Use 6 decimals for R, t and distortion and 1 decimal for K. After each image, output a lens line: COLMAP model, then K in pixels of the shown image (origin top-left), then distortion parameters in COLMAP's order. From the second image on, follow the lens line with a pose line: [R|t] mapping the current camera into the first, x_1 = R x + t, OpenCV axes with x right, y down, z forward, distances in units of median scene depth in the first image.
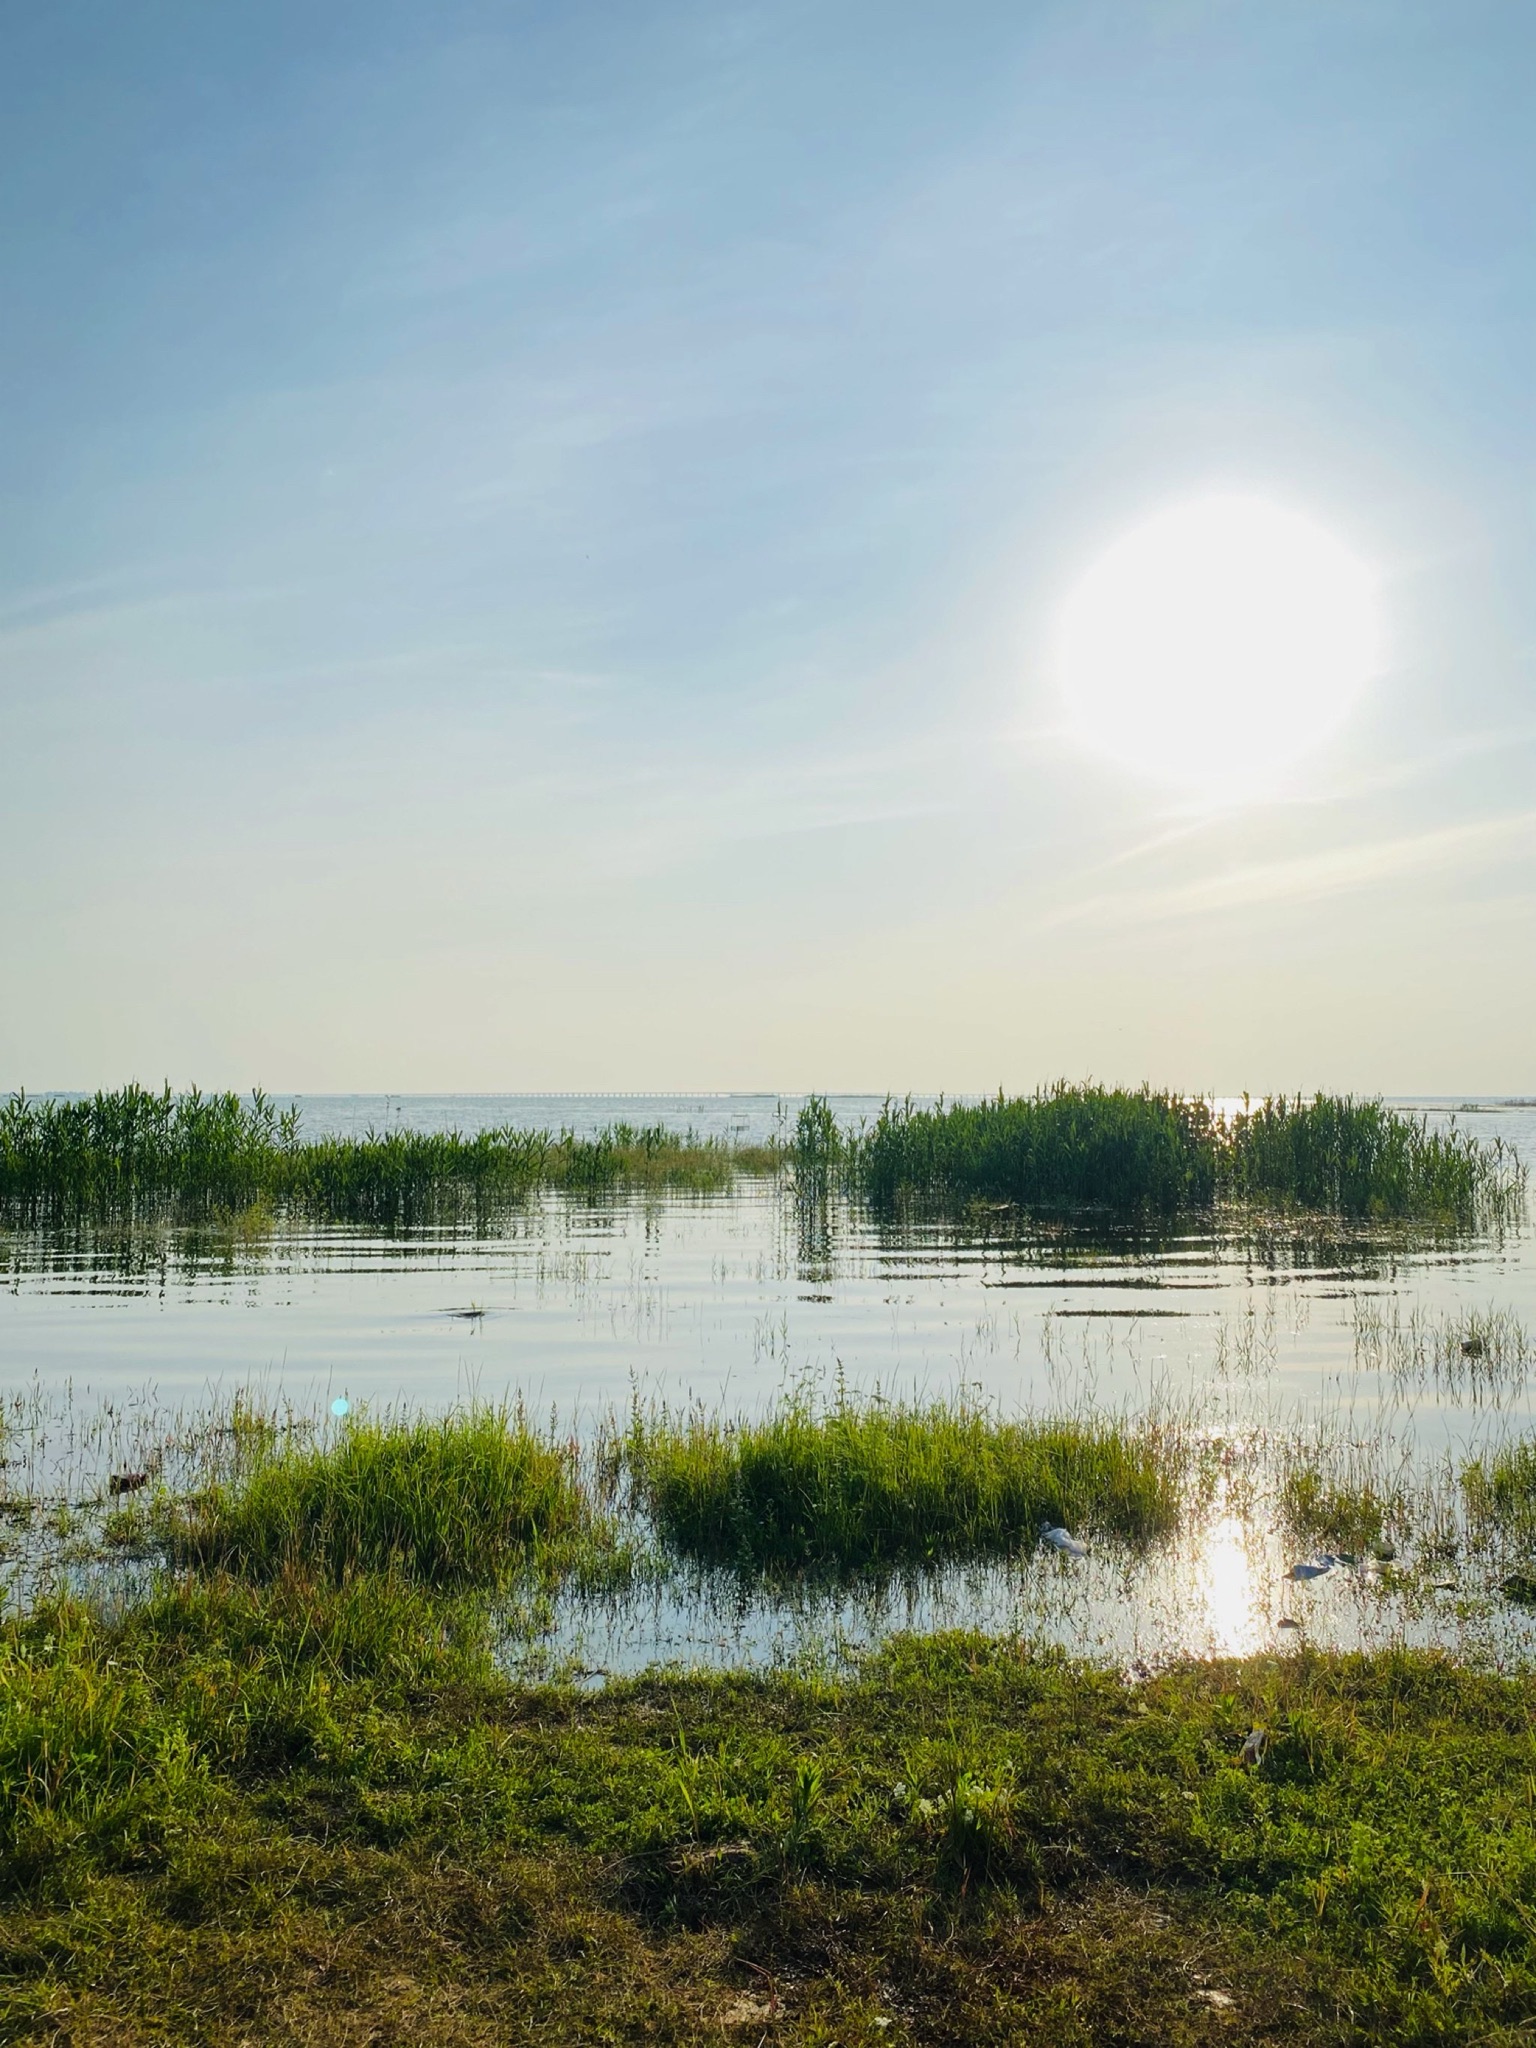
lens RADIAL K [[1526.4, 0, 771.0], [0, 1526.4, 974.0], [0, 0, 1]] dist [0.089645, -0.207151]
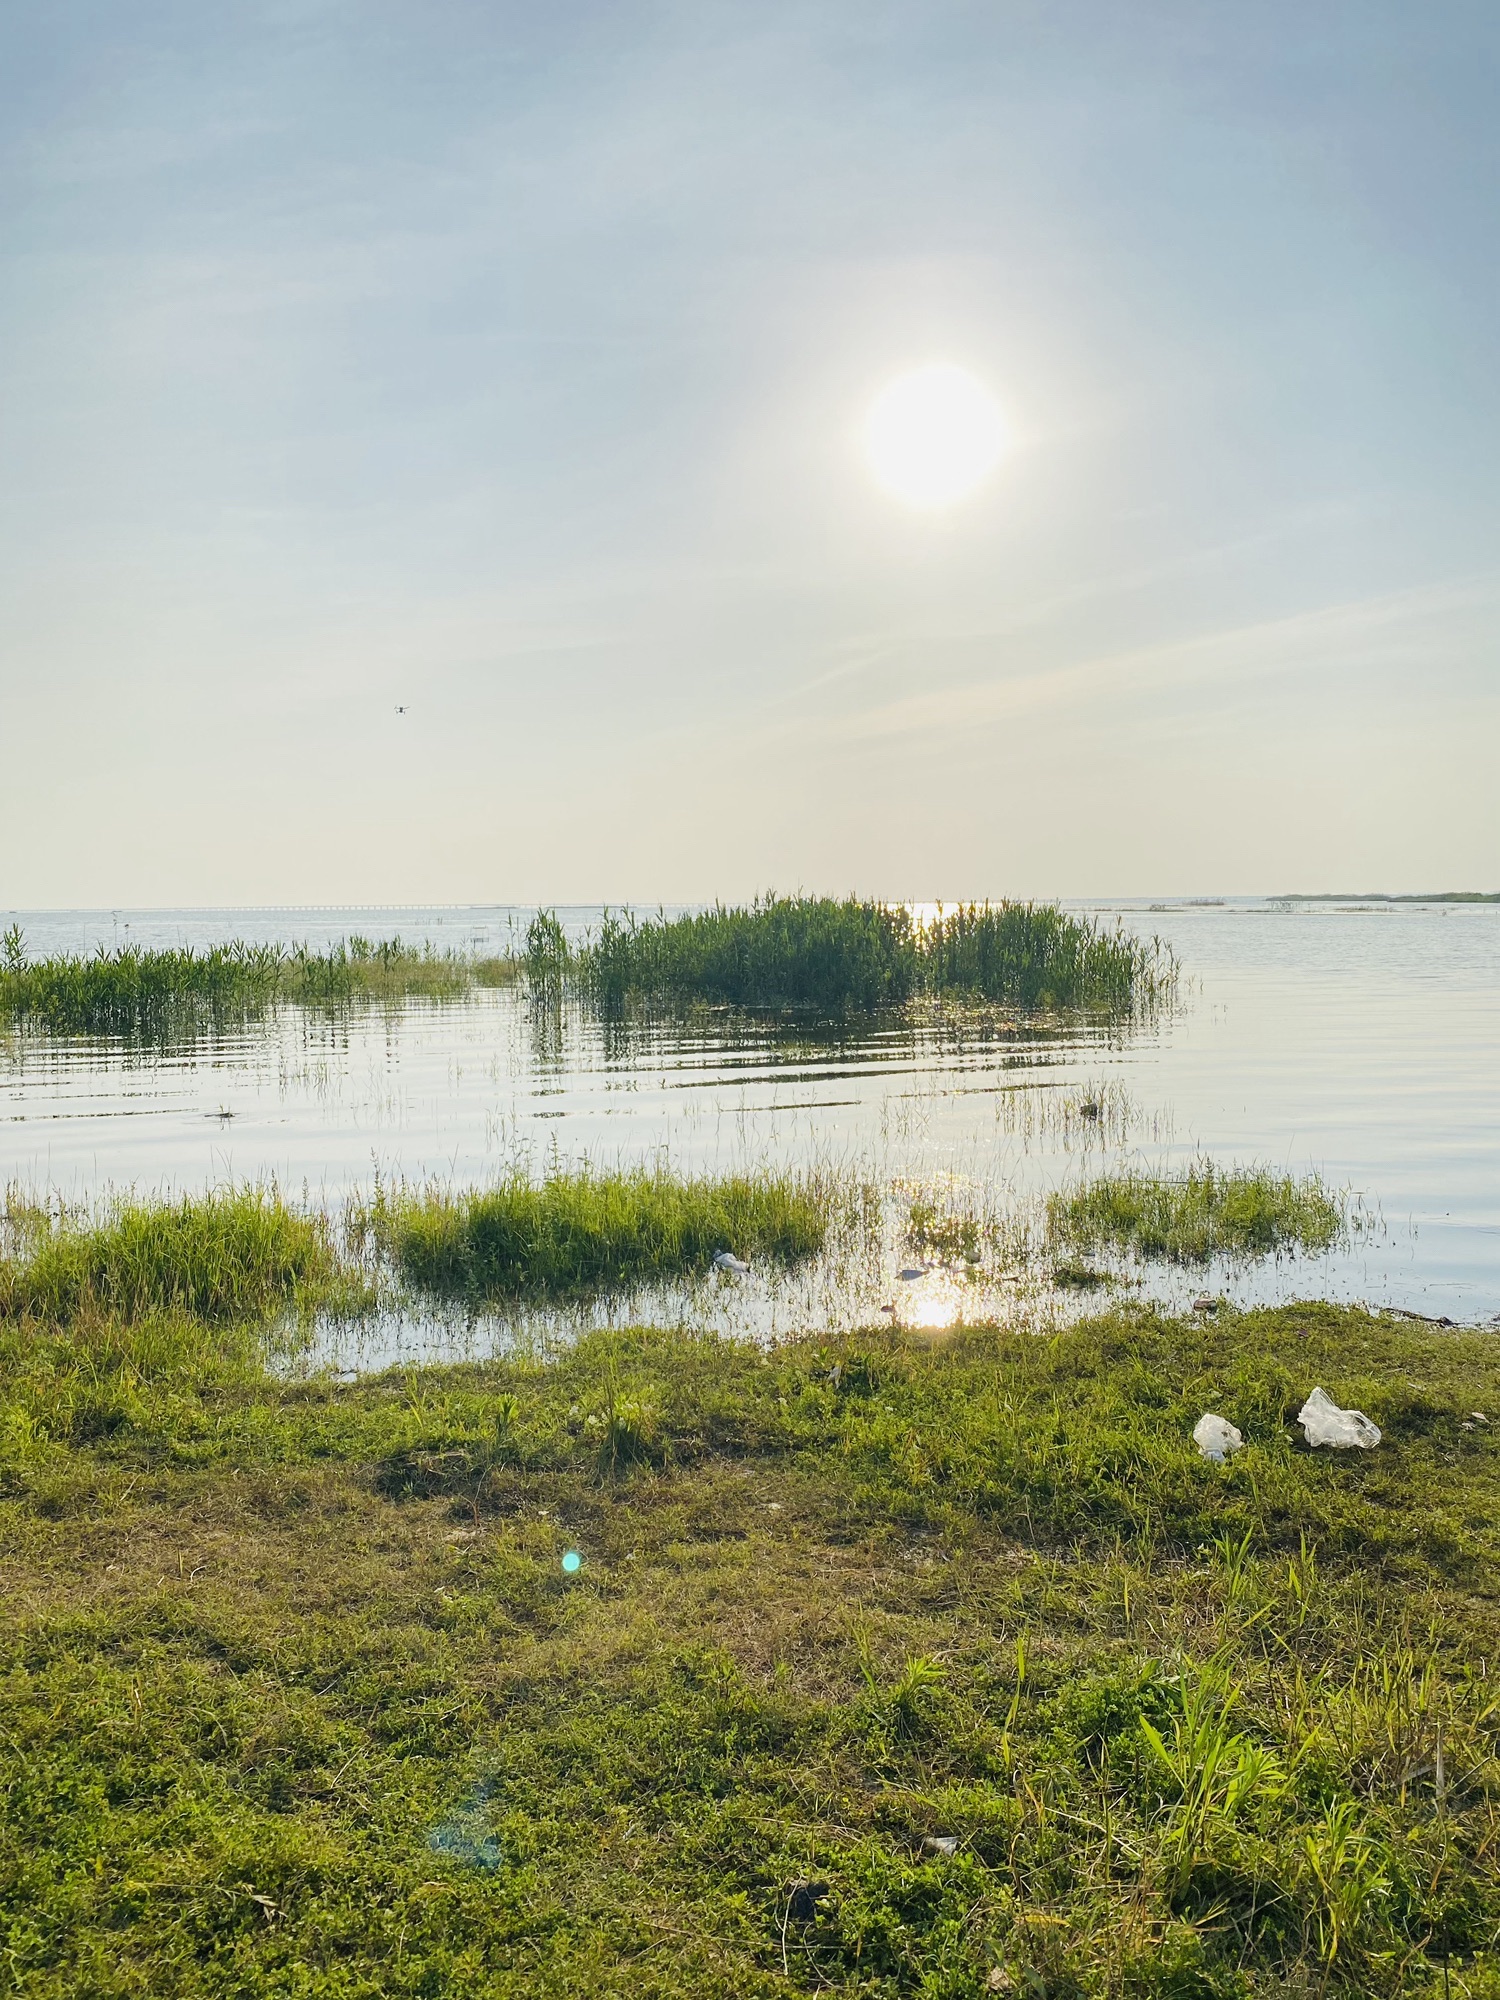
lens RADIAL K [[1490.6, 0, 752.9], [0, 1490.6, 951.1], [0, 0, 1]] dist [0.089645, -0.207151]
pose [[0.987021, -0.017871, 0.159597, 0.017249], [0.000187, 0.993916, 0.110139, -0.020097], [-0.160594, -0.108680, 0.981019, -0.172657]]
